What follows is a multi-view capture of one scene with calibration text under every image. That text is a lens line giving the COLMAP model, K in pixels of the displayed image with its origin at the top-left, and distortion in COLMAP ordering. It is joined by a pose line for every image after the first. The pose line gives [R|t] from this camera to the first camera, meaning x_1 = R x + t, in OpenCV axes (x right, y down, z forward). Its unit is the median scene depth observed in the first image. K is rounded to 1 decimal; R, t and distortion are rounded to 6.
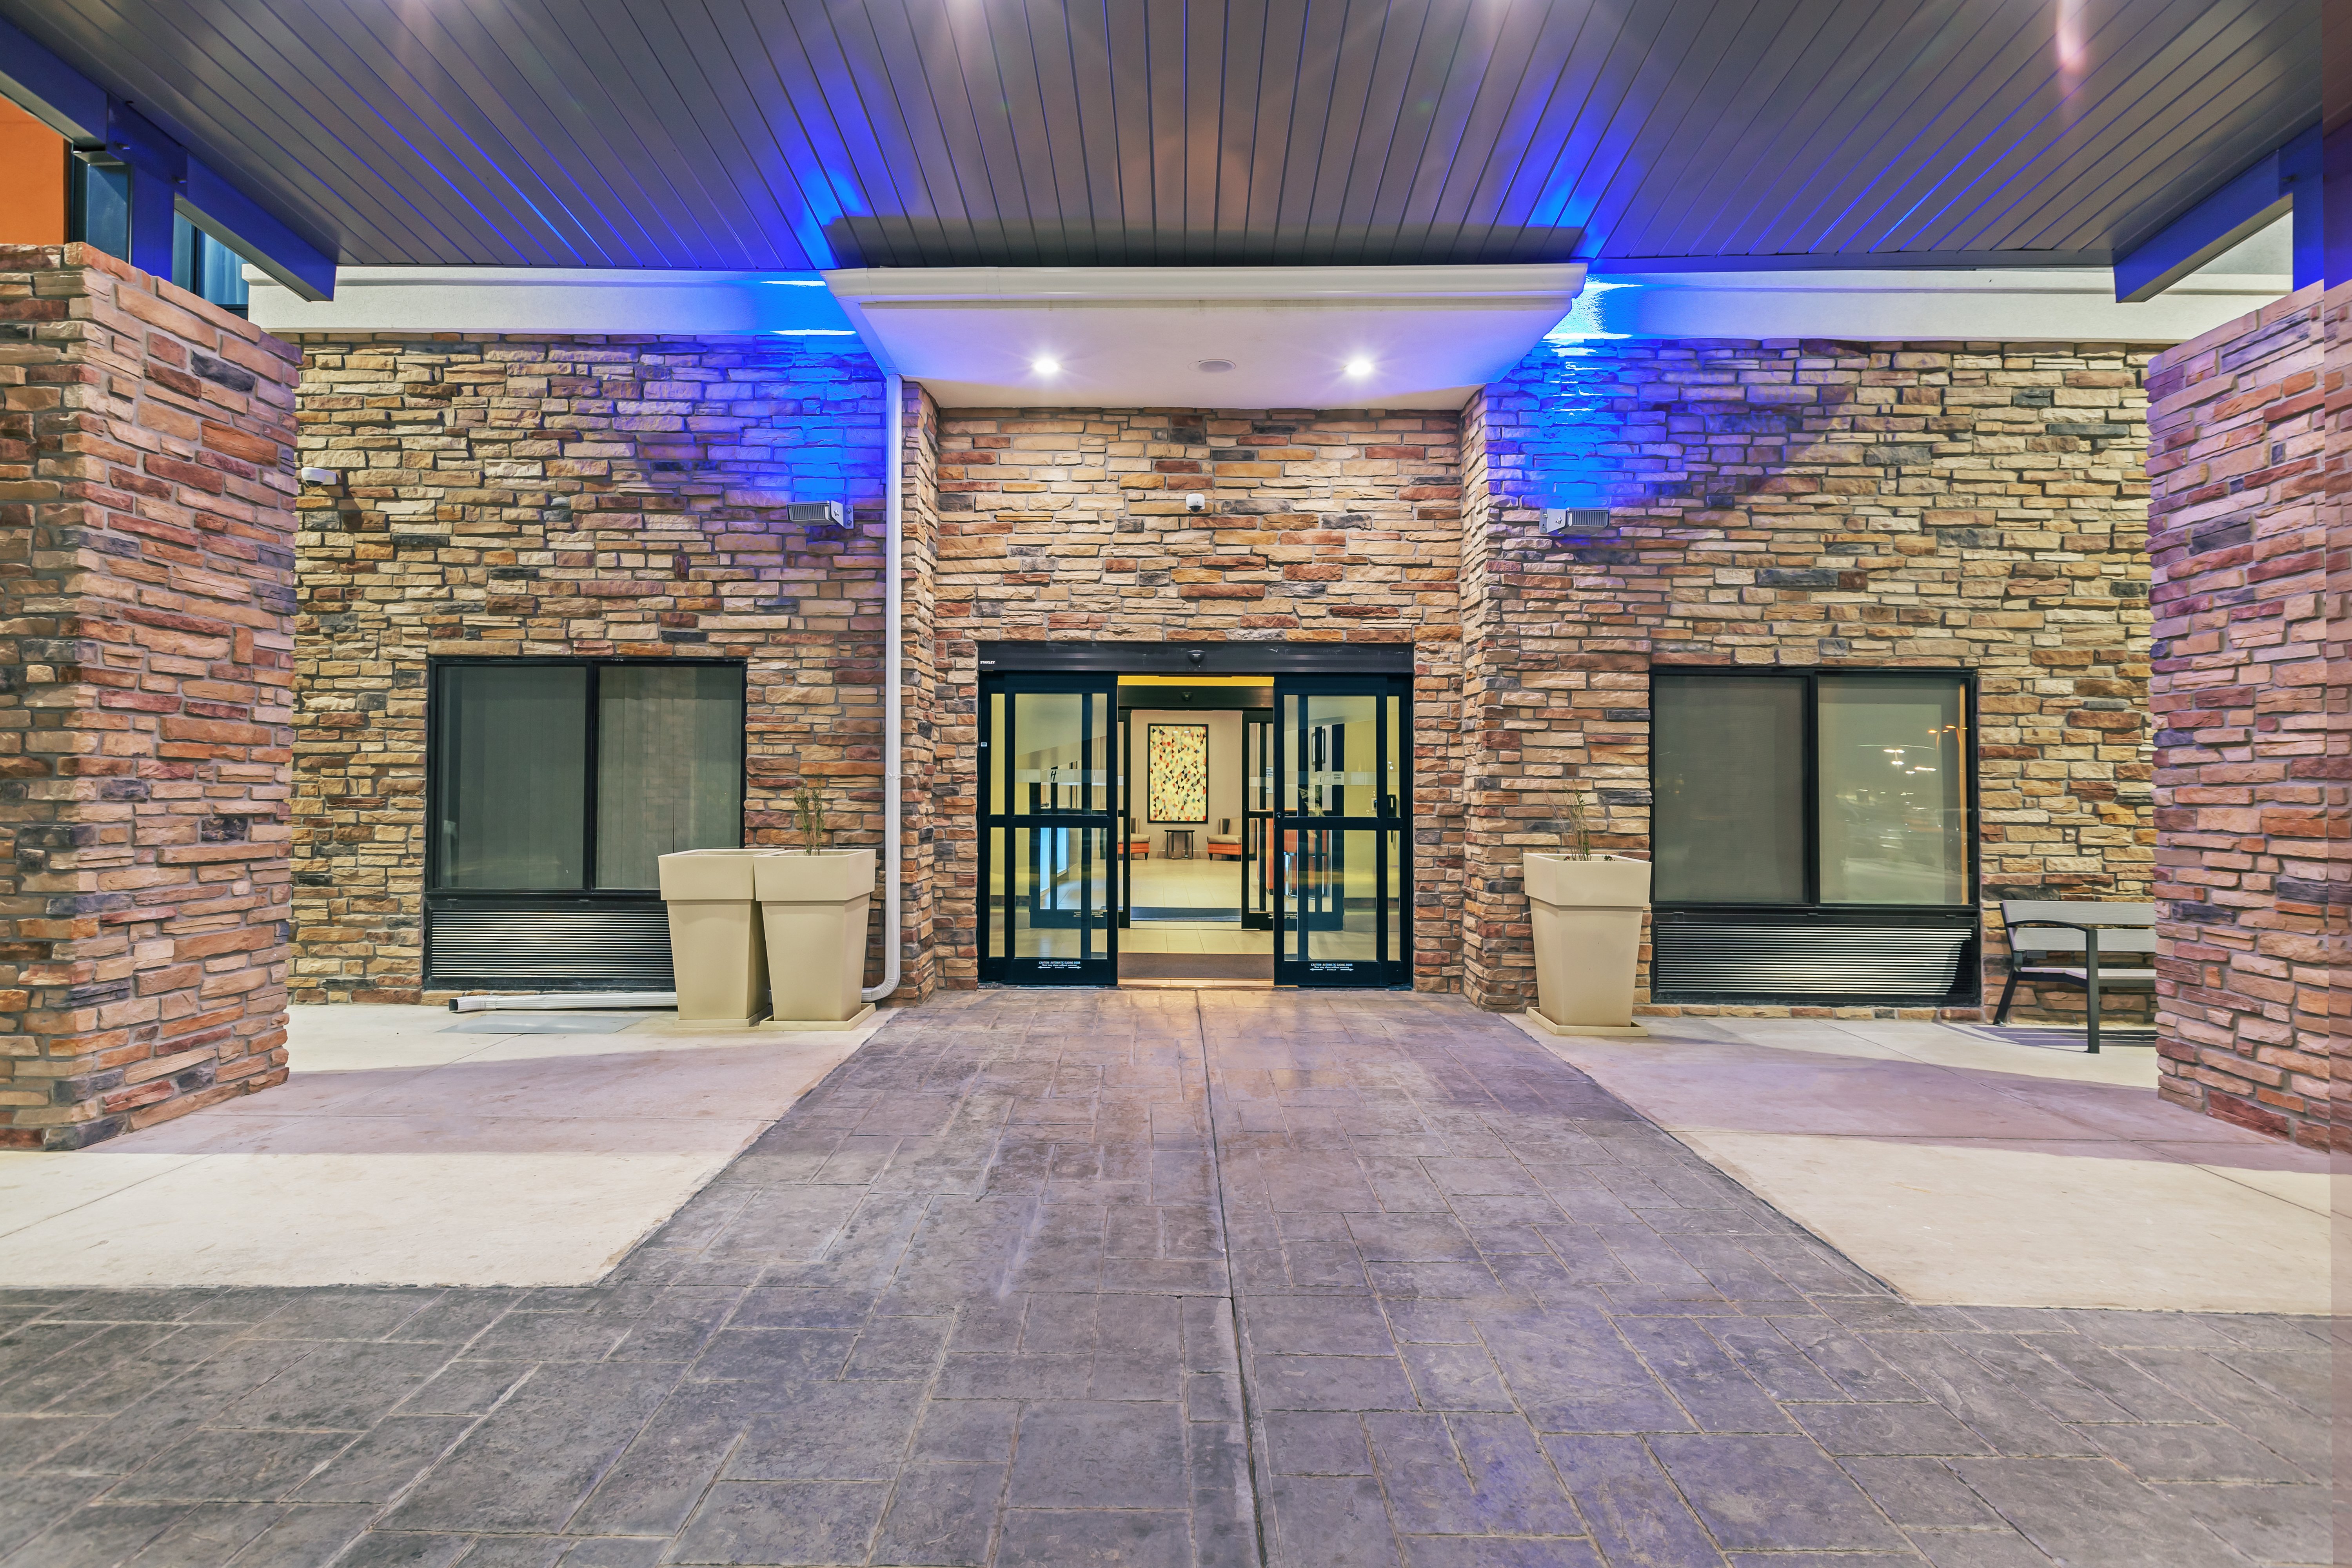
lens RADIAL K [[1081.7, 0, 1174.8], [0, 1081.7, 776.2], [0, 0, 1]] dist [-0.000019, 0.000000]
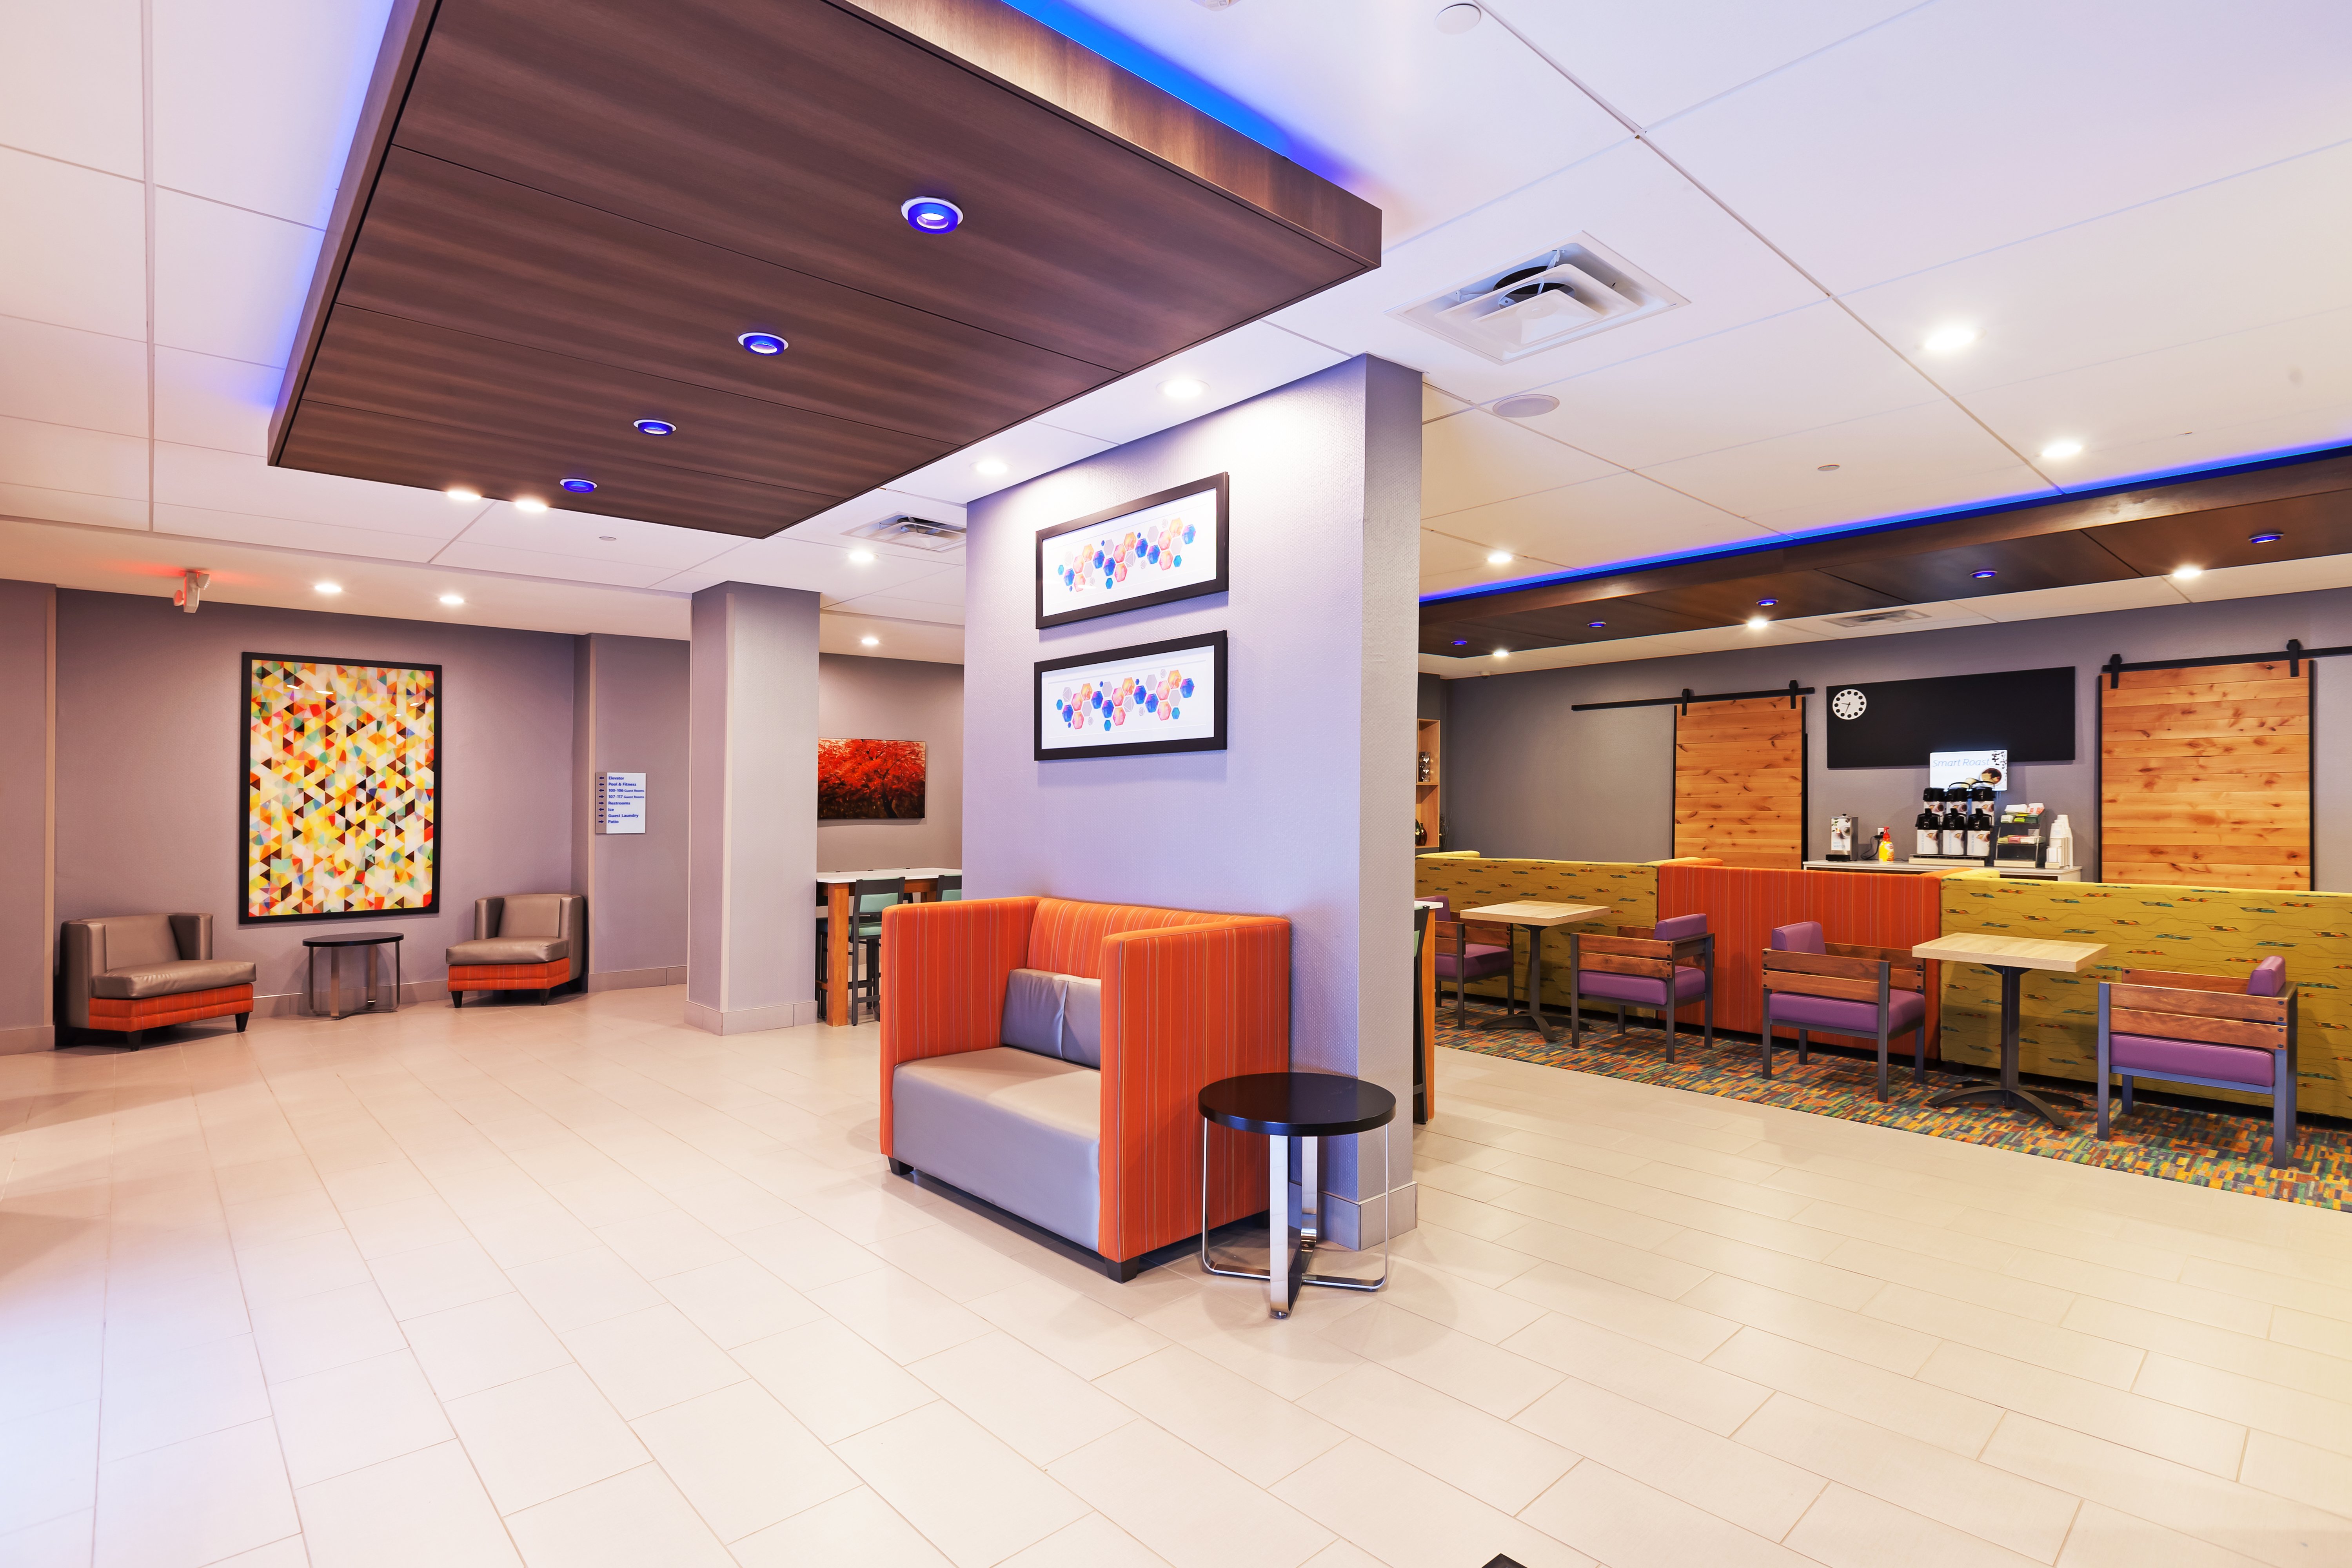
lens RADIAL K [[1135.7, 0, 1173.9], [0, 1135.7, 784.0], [0, 0, 1]] dist [-0.001073, -0.000099]
pose [[0.739661, 0.002368, 0.672975, -0.050964], [0.000735, 0.999990, -0.004326, -0.002135], [-0.672979, 0.003694, 0.739652, 0.506680]]
